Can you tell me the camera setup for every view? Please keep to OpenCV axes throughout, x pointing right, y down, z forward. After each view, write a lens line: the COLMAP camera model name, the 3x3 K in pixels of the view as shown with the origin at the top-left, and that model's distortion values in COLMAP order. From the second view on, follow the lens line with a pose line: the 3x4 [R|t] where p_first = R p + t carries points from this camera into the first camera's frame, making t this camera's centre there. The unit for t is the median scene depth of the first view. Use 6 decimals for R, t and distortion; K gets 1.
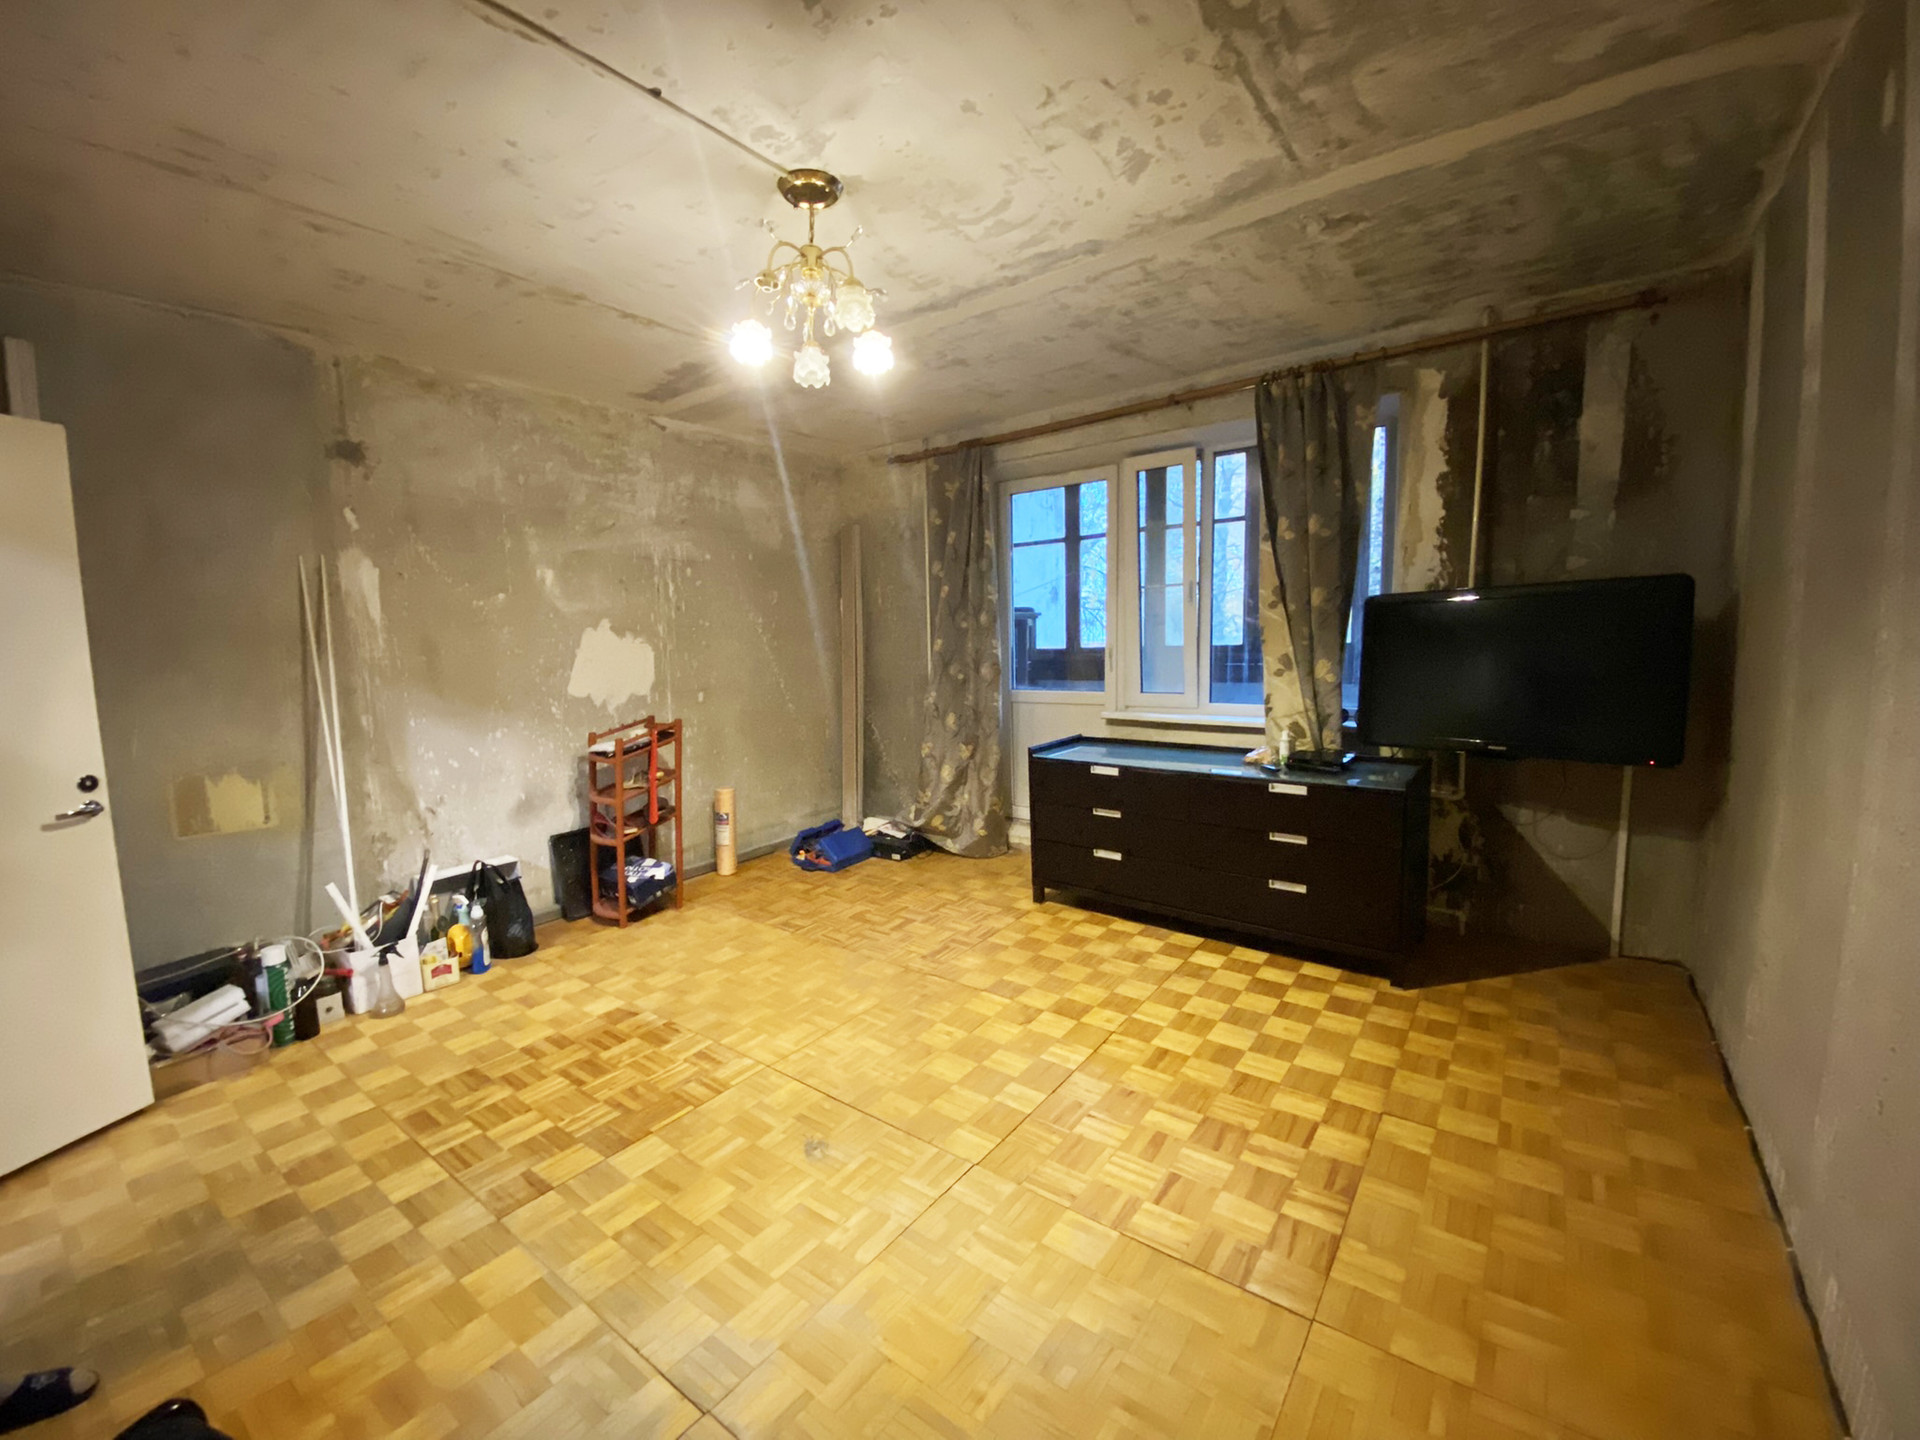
lens RADIAL K [[754.0, 0, 956.0], [0, 754.0, 725.8], [0, 0, 1]] dist [-0.011758, -0.004766]
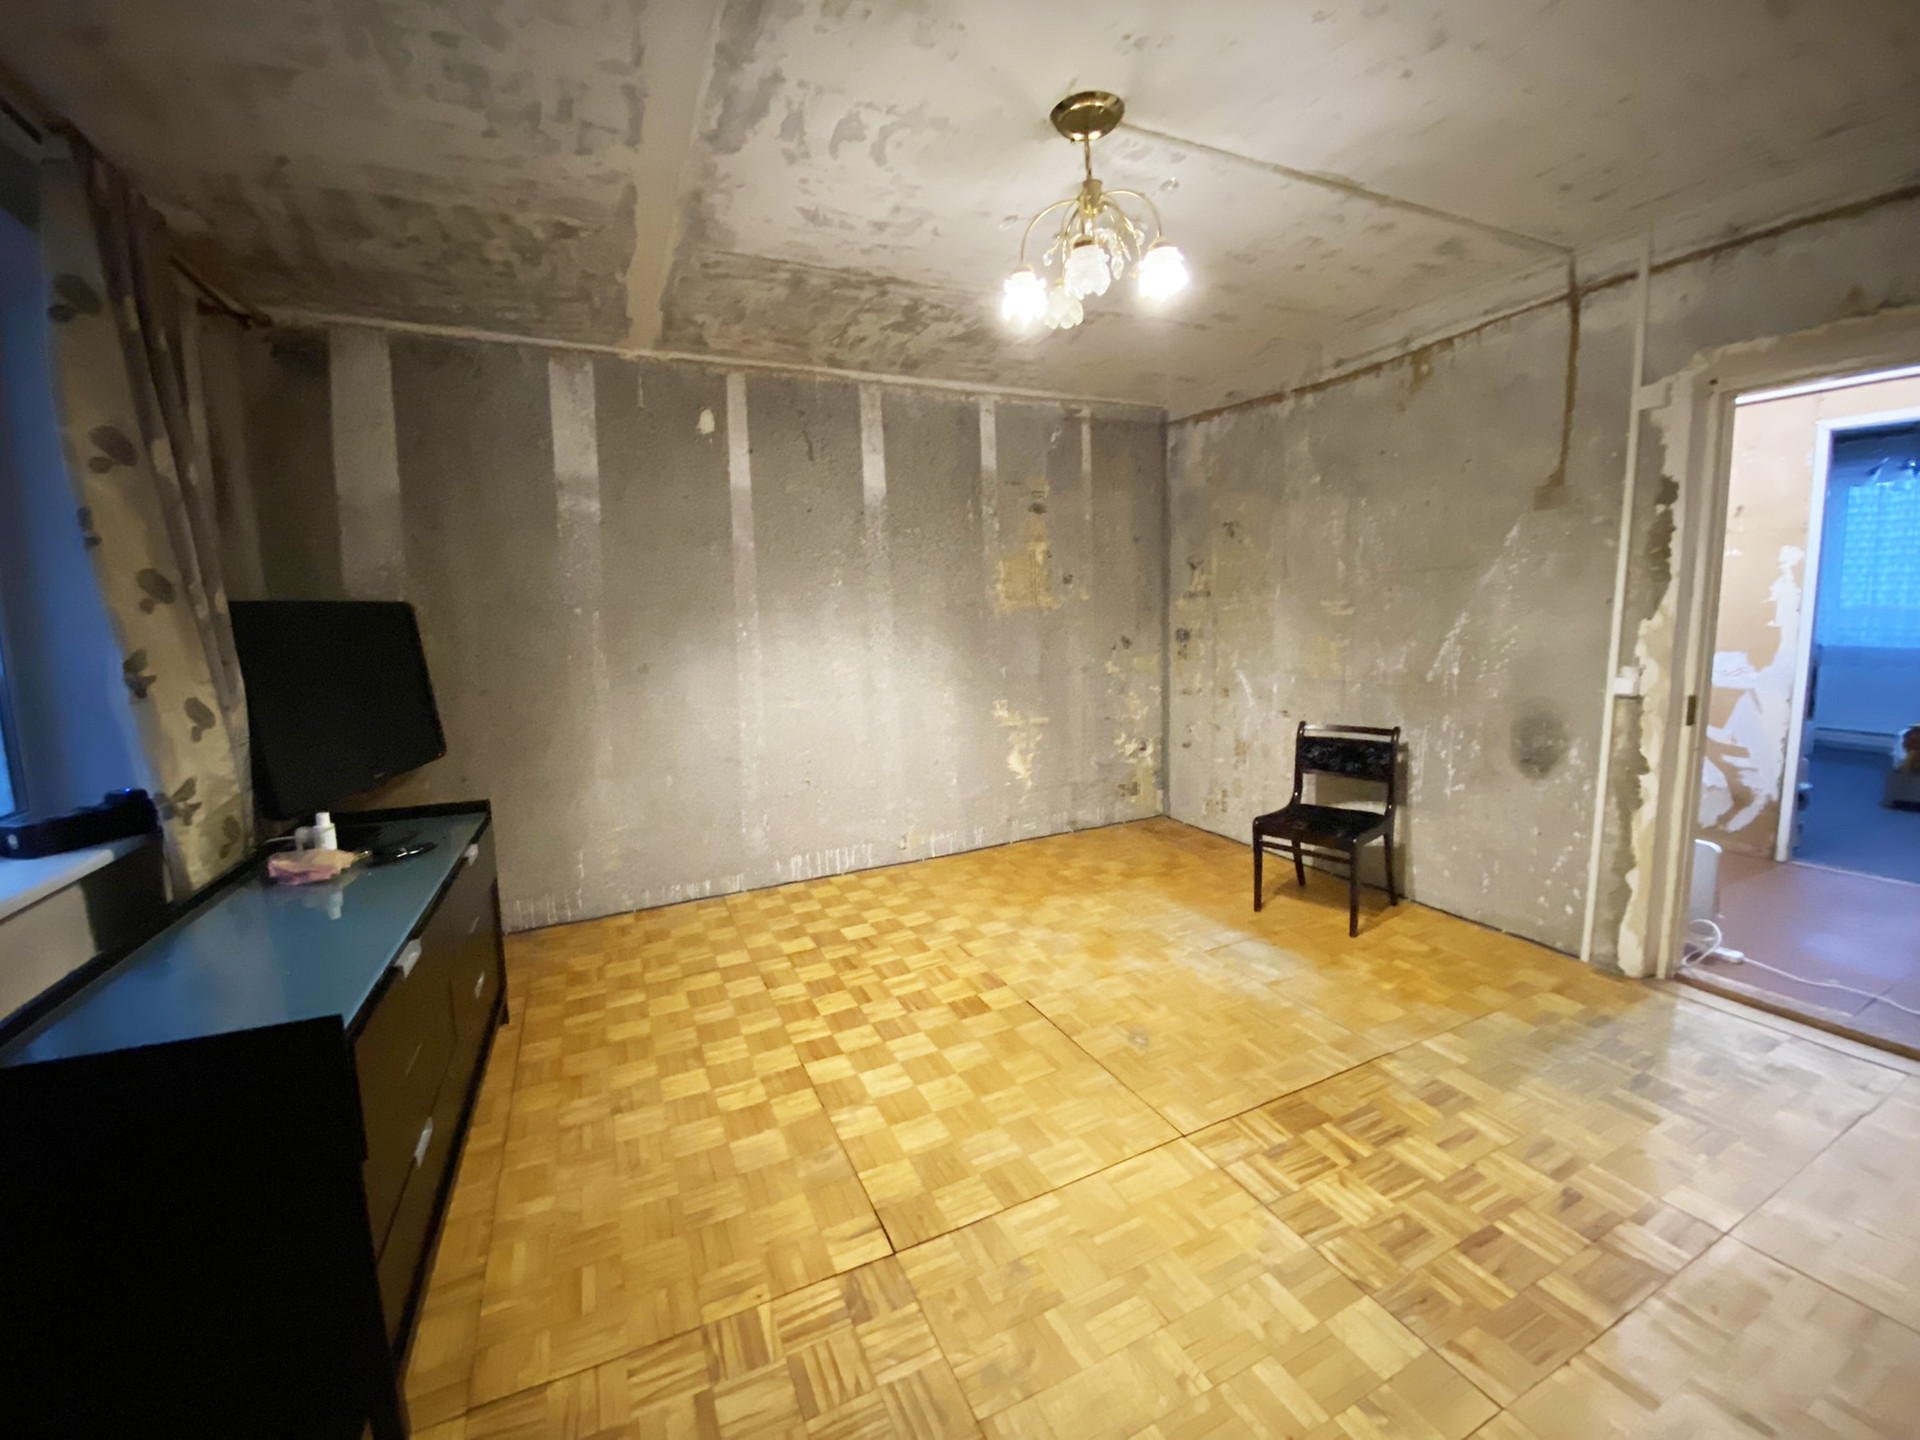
lens RADIAL K [[754.0, 0, 975.2], [0, 754.0, 726.7], [0, 0, 1]] dist [-0.011758, -0.004766]
pose [[-0.886232, -0.018127, 0.462888, -0.303499], [0.103079, 0.966466, 0.235200, -0.146162], [-0.451629, 0.256156, -0.854644, 1.218982]]
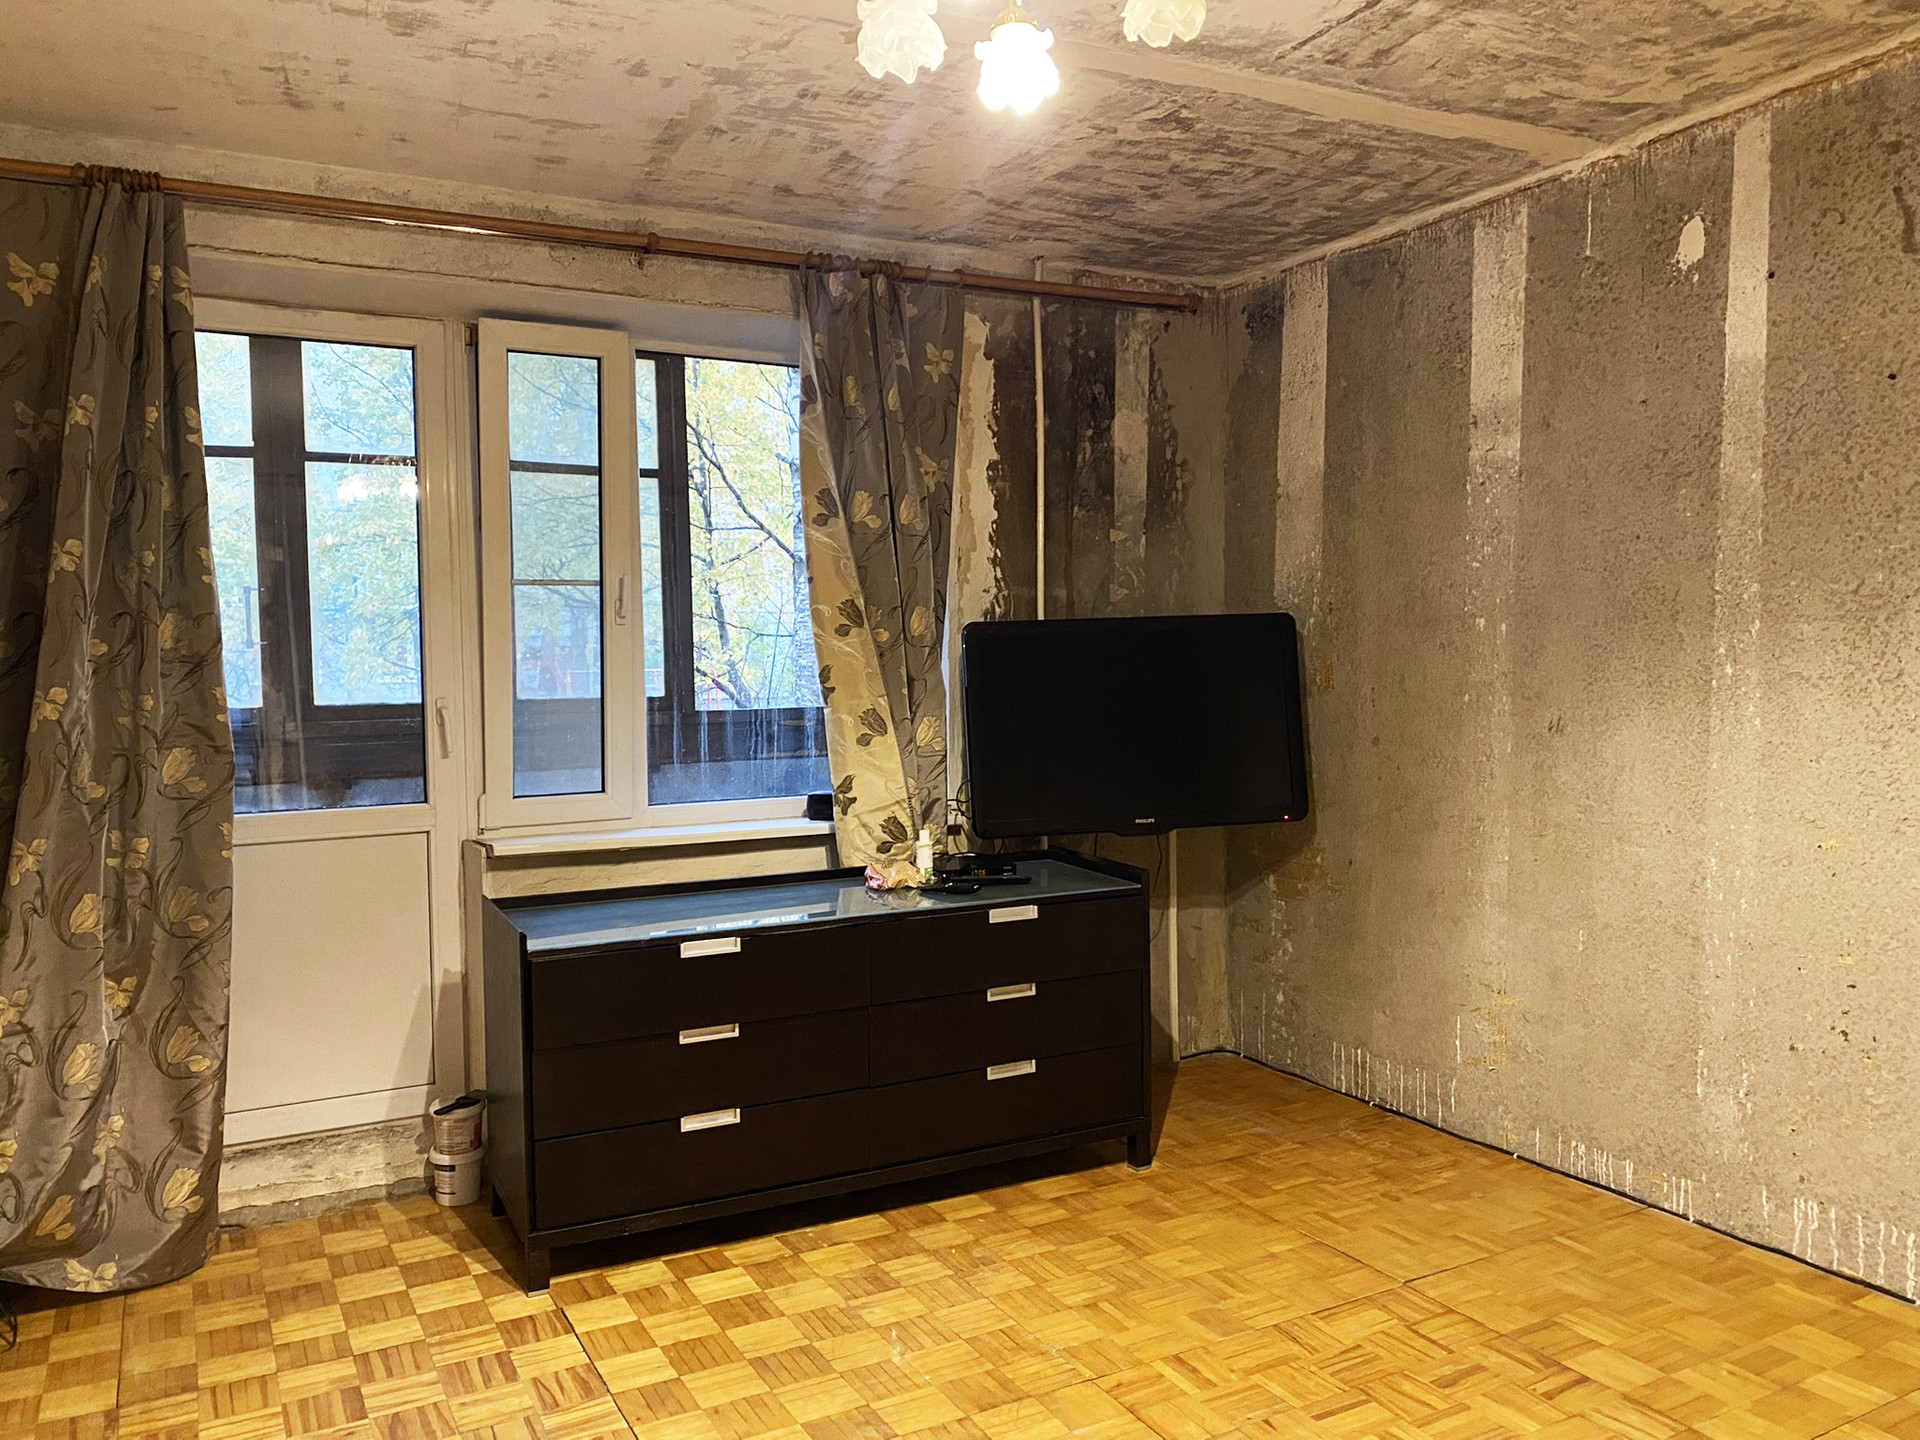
lens RADIAL K [[1451.3, 0, 971.9], [0, 1451.3, 710.0], [0, 0, 1]] dist [0.046564, -0.064275]
pose [[0.419784, -0.013893, 0.907518, -0.616663], [0.109953, 0.993297, -0.035654, -0.044891], [-0.900939, 0.114751, 0.418498, 0.430212]]
